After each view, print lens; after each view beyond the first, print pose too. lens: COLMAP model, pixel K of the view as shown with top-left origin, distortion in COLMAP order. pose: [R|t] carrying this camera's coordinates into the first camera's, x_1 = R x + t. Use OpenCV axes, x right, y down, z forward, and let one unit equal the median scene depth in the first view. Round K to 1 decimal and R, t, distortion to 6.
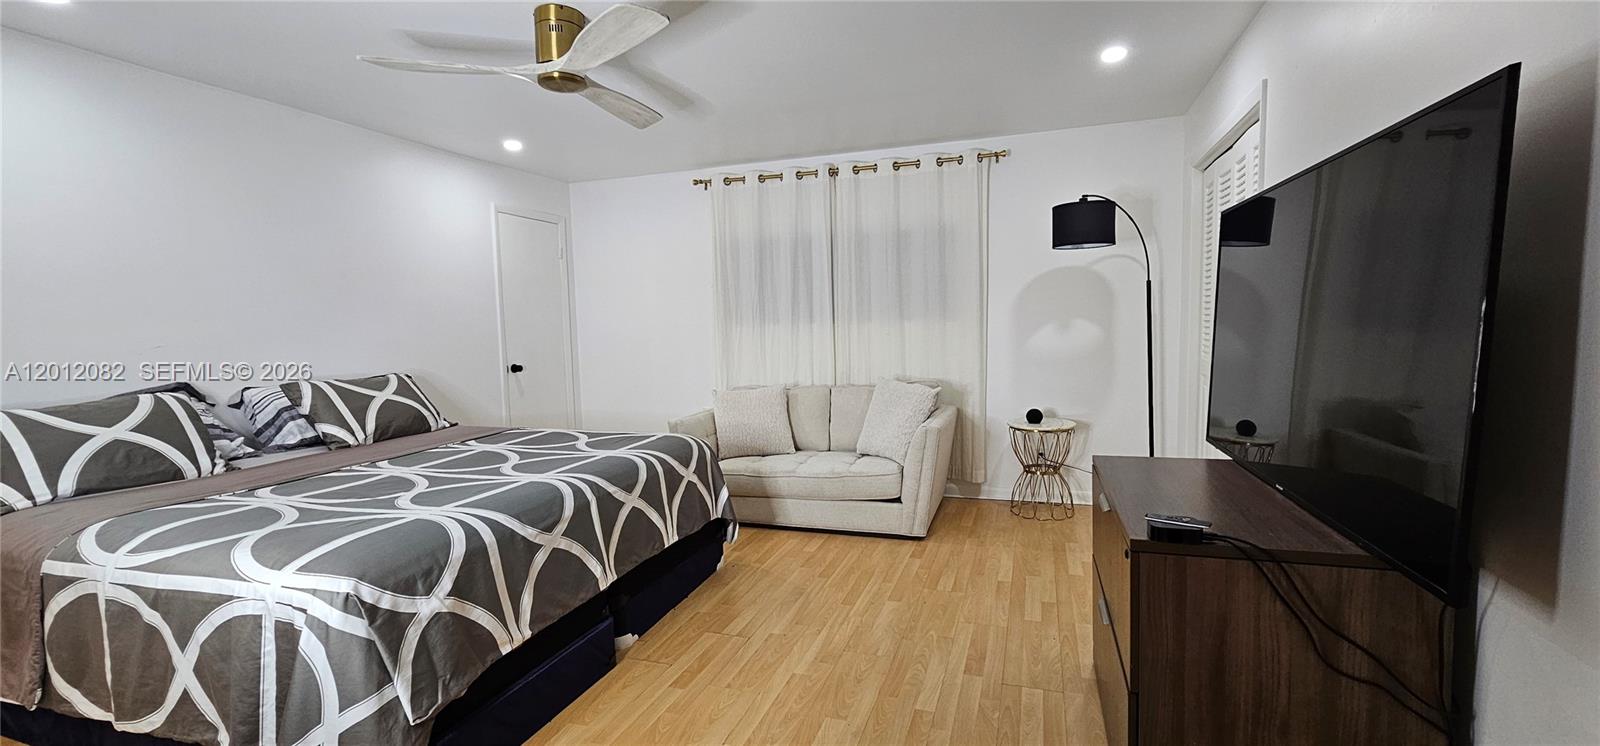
lens RADIAL K [[653.3, 0, 807.5], [0, 653.3, 374.0], [0, 0, 1]] dist [-0.001575, 0.000338]
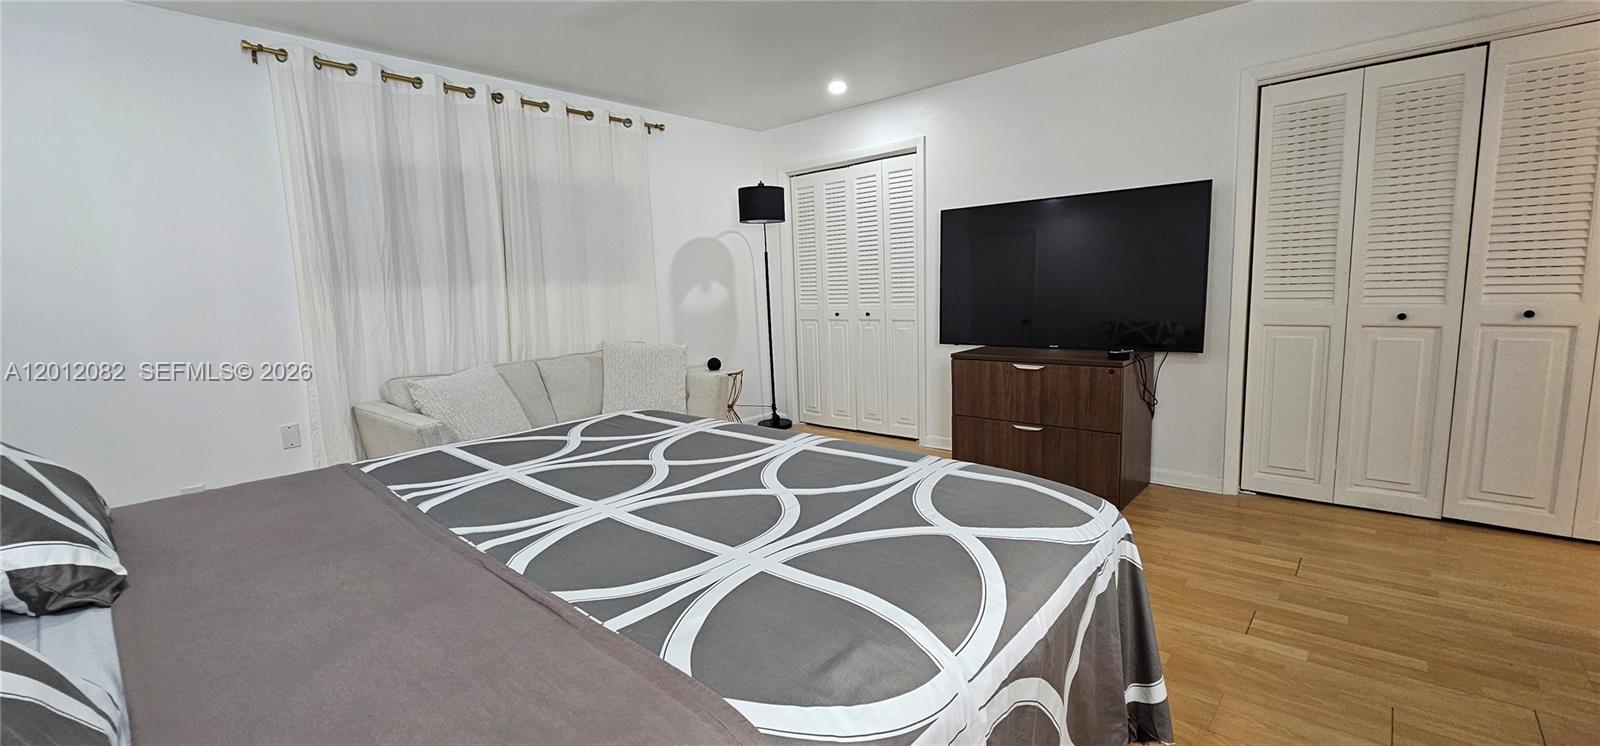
lens RADIAL K [[653.3, 0, 807.5], [0, 653.3, 374.0], [0, 0, 1]] dist [-0.001575, 0.000338]
pose [[0.390495, -0.113978, 0.913522, -0.890705], [0.098044, 0.991812, 0.081836, 0.004087], [-0.915369, 0.057608, 0.398472, 0.515661]]
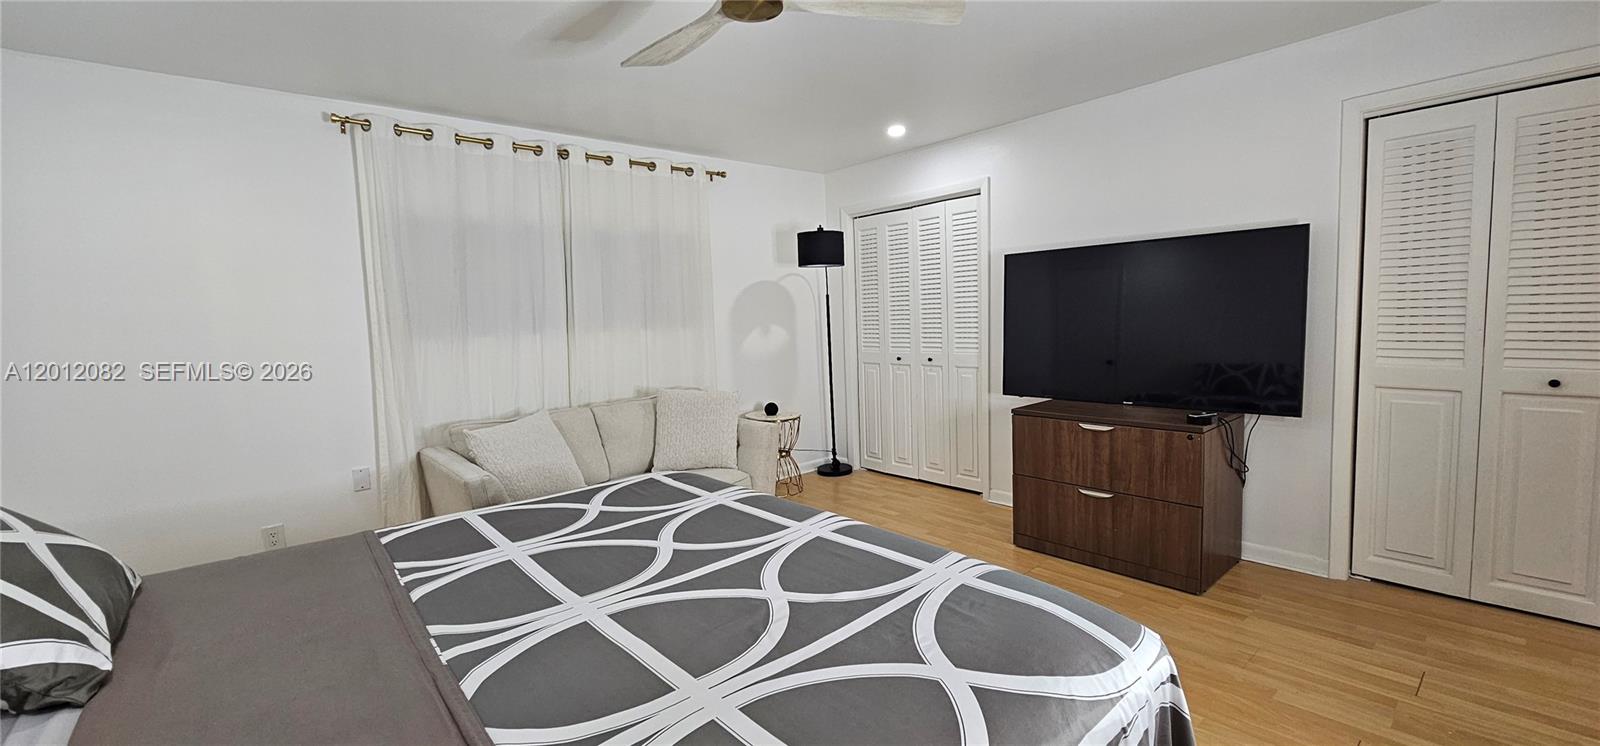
lens RADIAL K [[653.3, 0, 807.5], [0, 653.3, 374.0], [0, 0, 1]] dist [-0.001575, 0.000338]
pose [[0.505700, -0.072408, 0.859665, -0.825196], [0.090472, 0.995428, 0.030622, -0.035512], [-0.857952, 0.062290, 0.509939, 0.474501]]
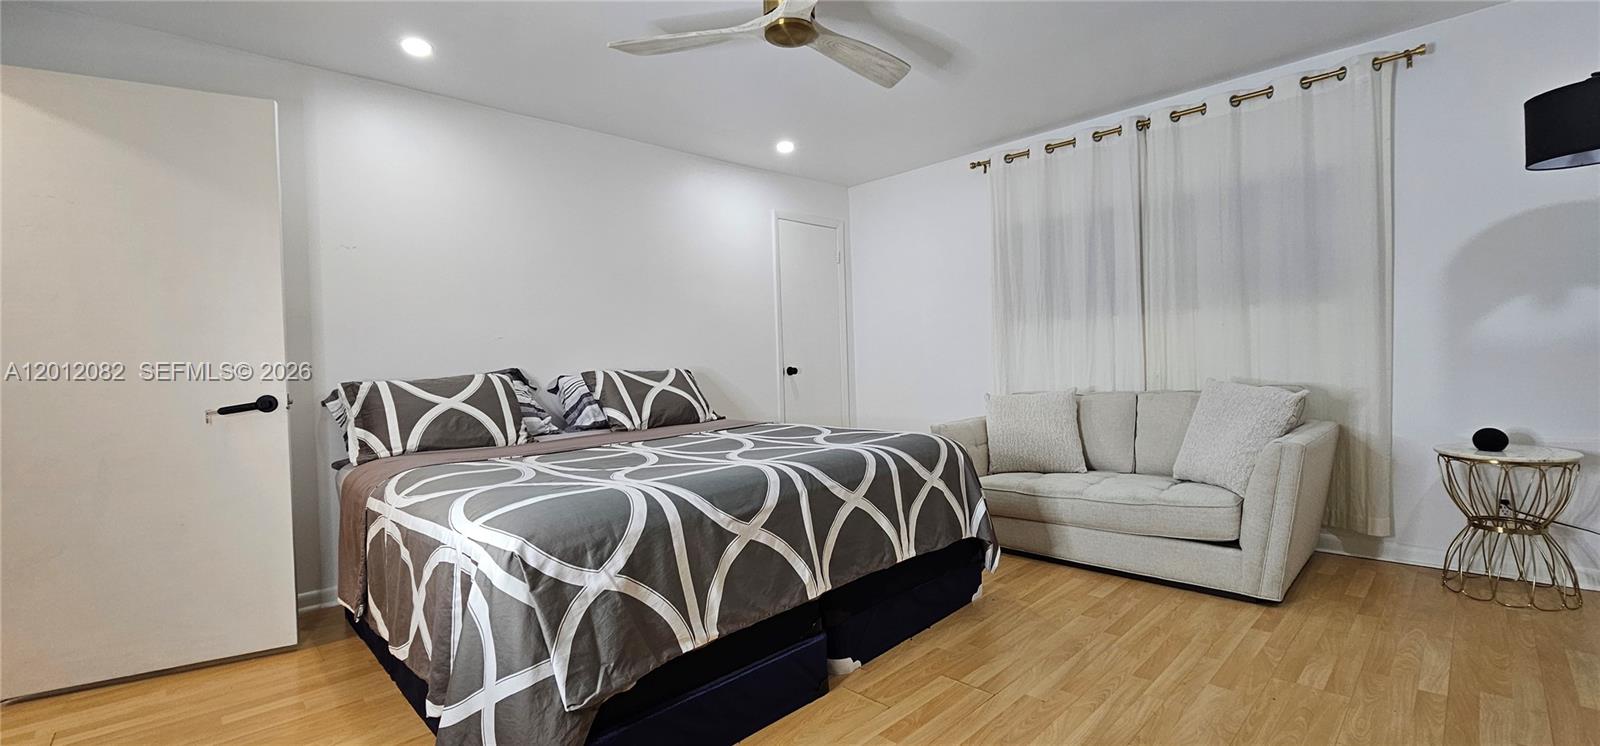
lens RADIAL K [[653.3, 0, 807.5], [0, 653.3, 374.0], [0, 0, 1]] dist [-0.001575, 0.000338]
pose [[0.893798, 0.004082, -0.448451, 0.048968], [-0.022950, 0.999065, -0.036647, 0.052453], [0.447882, 0.043047, 0.893056, 0.171736]]
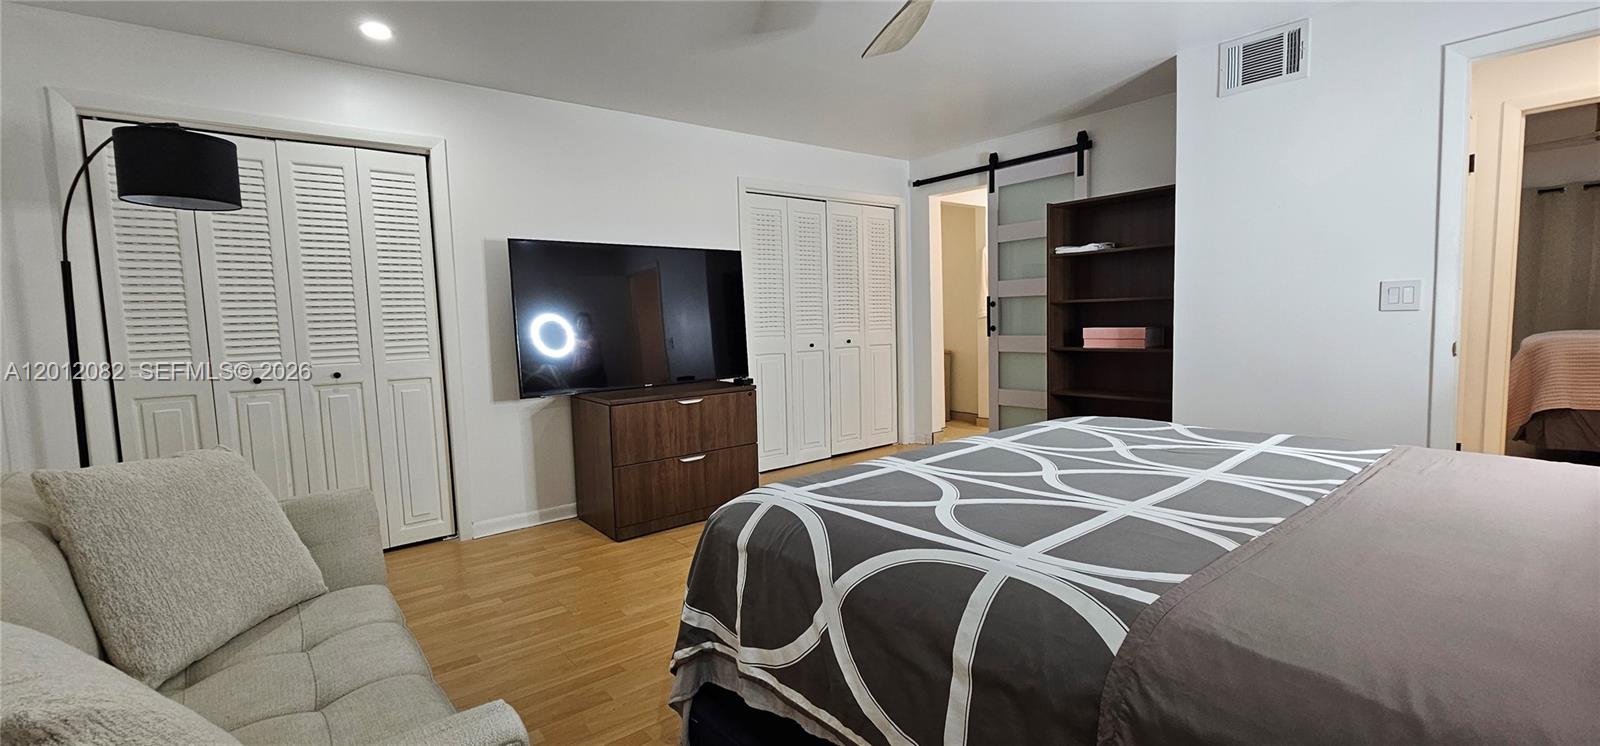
lens RADIAL K [[653.3, 0, 807.5], [0, 653.3, 374.0], [0, 0, 1]] dist [-0.001575, 0.000338]
pose [[-0.849808, 0.004164, 0.527076, -0.532819], [0.090464, 0.986283, 0.138063, -0.074010], [-0.519272, 0.165009, -0.838528, 1.499235]]
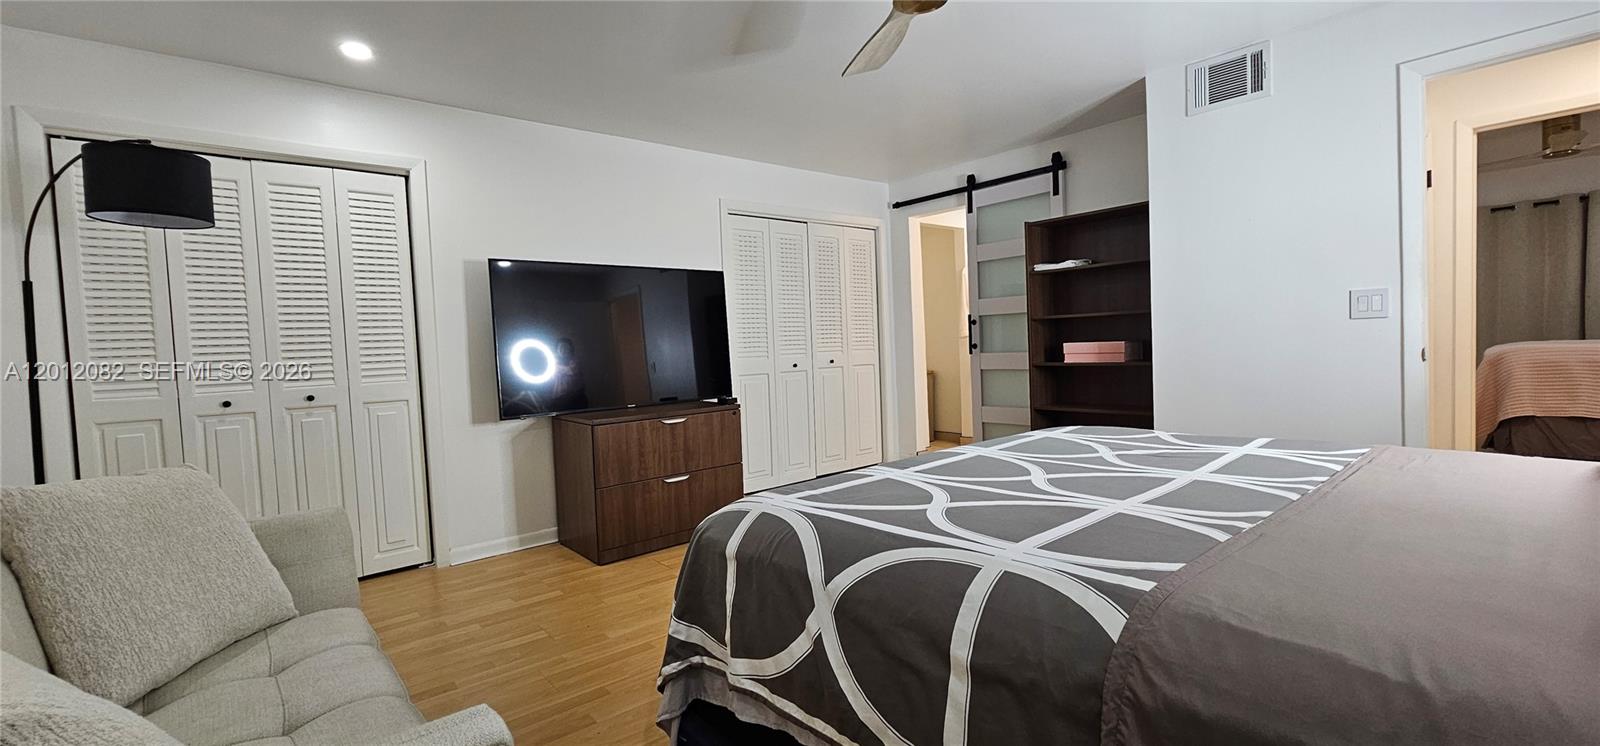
lens RADIAL K [[653.3, 0, 807.5], [0, 653.3, 374.0], [0, 0, 1]] dist [-0.001575, 0.000338]
pose [[-0.863751, 0.038454, 0.502450, -0.526689], [0.101559, 0.989908, 0.098828, -0.055112], [-0.493579, 0.136391, -0.858940, 1.501750]]
